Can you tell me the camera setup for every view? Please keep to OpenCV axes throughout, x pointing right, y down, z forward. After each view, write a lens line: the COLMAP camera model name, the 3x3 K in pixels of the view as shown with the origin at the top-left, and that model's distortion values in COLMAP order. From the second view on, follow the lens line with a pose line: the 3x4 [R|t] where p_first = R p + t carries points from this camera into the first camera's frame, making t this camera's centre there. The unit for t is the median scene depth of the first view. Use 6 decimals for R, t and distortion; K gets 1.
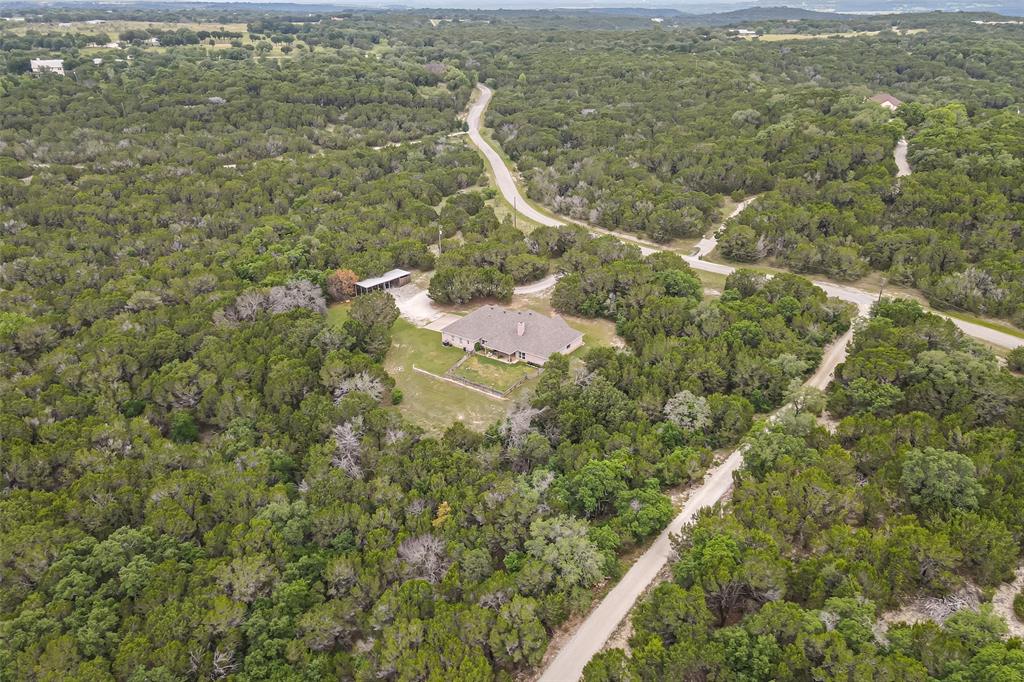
lens RADIAL K [[717.2, 0, 512.0], [0, 717.2, 341.0], [0, 0, 1]] dist [-0.000132, 0.000640]
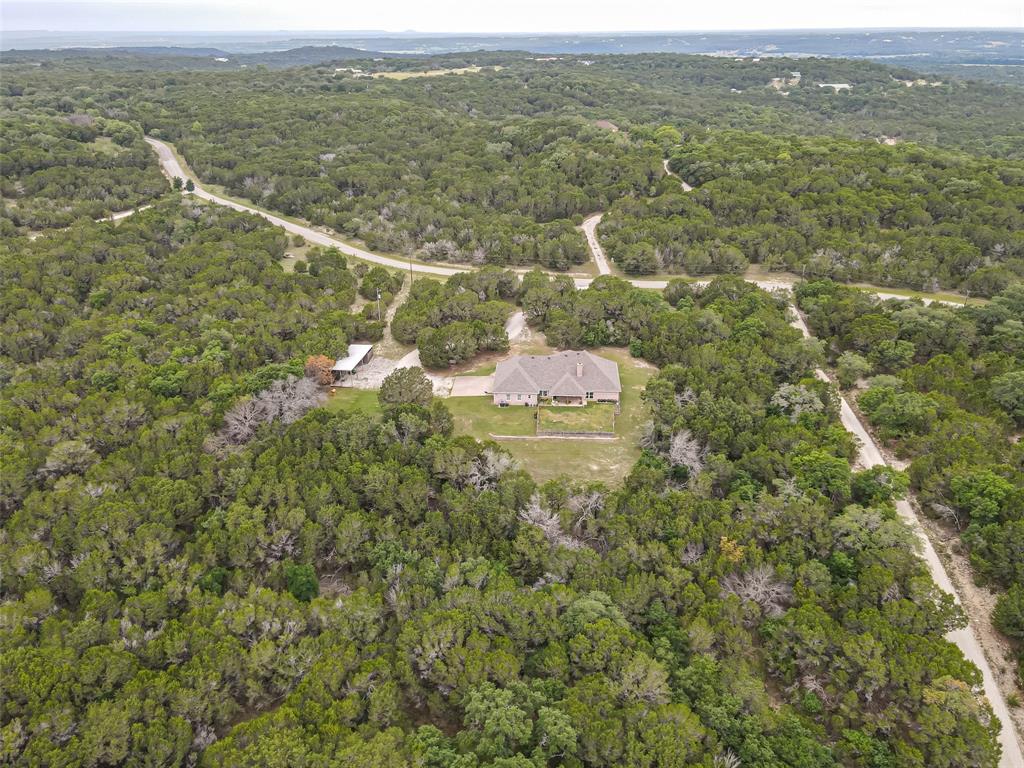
lens RADIAL K [[745.8, 0, 512.0], [0, 745.8, 384.0], [0, 0, 1]] dist [0.000347, 0.001421]
pose [[0.835224, -0.227069, 0.500839, -0.533123], [0.232835, 0.971125, 0.051999, -0.066152], [-0.498185, 0.073182, 0.863977, 0.160151]]
